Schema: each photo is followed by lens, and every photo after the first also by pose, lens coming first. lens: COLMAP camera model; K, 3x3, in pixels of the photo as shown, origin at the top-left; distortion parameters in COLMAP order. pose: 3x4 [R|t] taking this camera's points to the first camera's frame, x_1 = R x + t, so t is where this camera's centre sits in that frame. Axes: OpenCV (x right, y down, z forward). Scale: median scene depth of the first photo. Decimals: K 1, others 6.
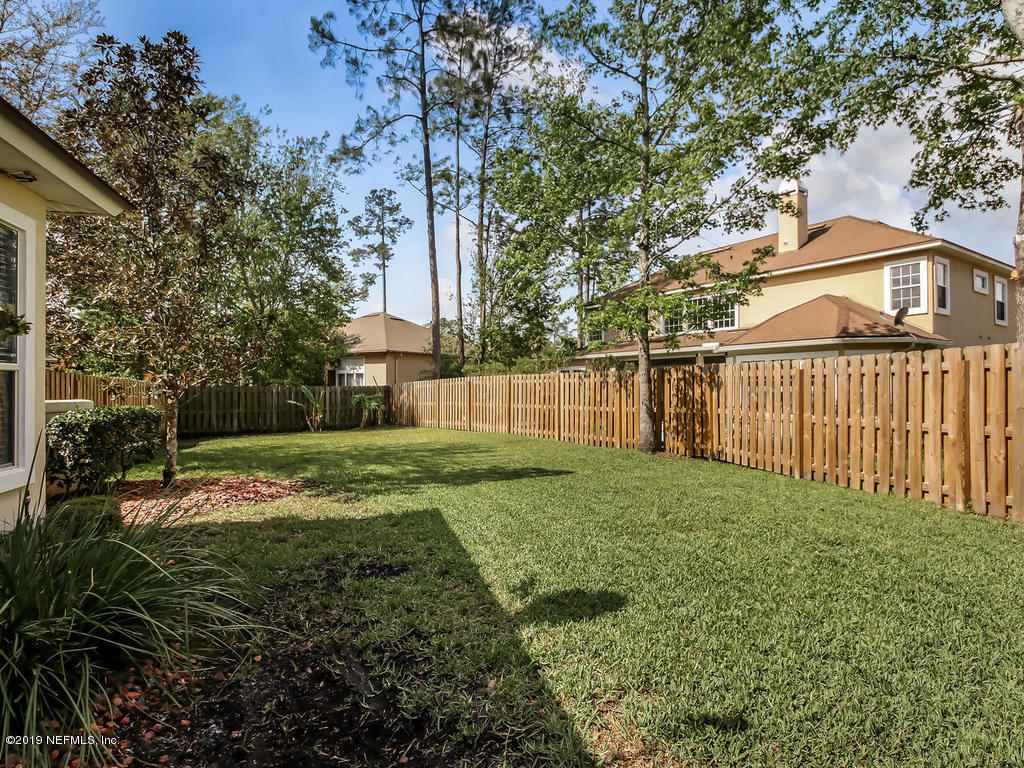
lens RADIAL K [[535.1, 0, 516.6], [0, 535.1, 385.1], [0, 0, 1]] dist [0.007981, -0.000988]
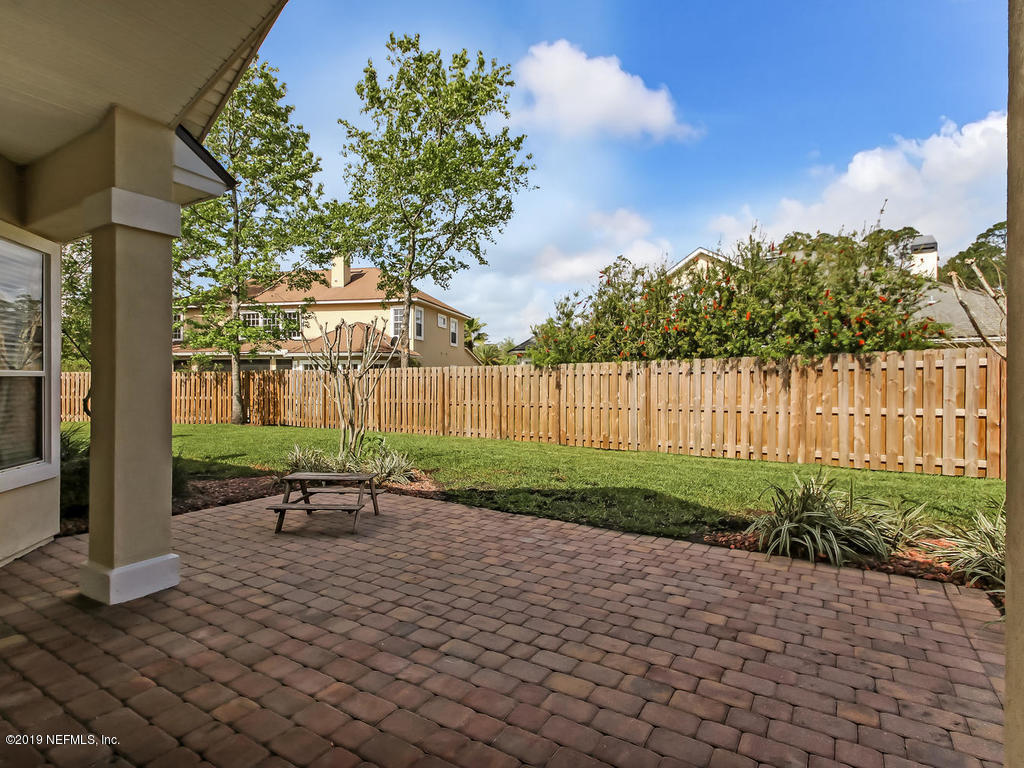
lens RADIAL K [[535.1, 0, 516.6], [0, 535.1, 385.1], [0, 0, 1]] dist [0.007981, -0.000988]
pose [[0.729833, -0.005091, 0.683606, -0.195203], [-0.003173, 0.999936, 0.010835, -0.007922], [-0.683618, -0.010077, 0.729770, -0.591809]]
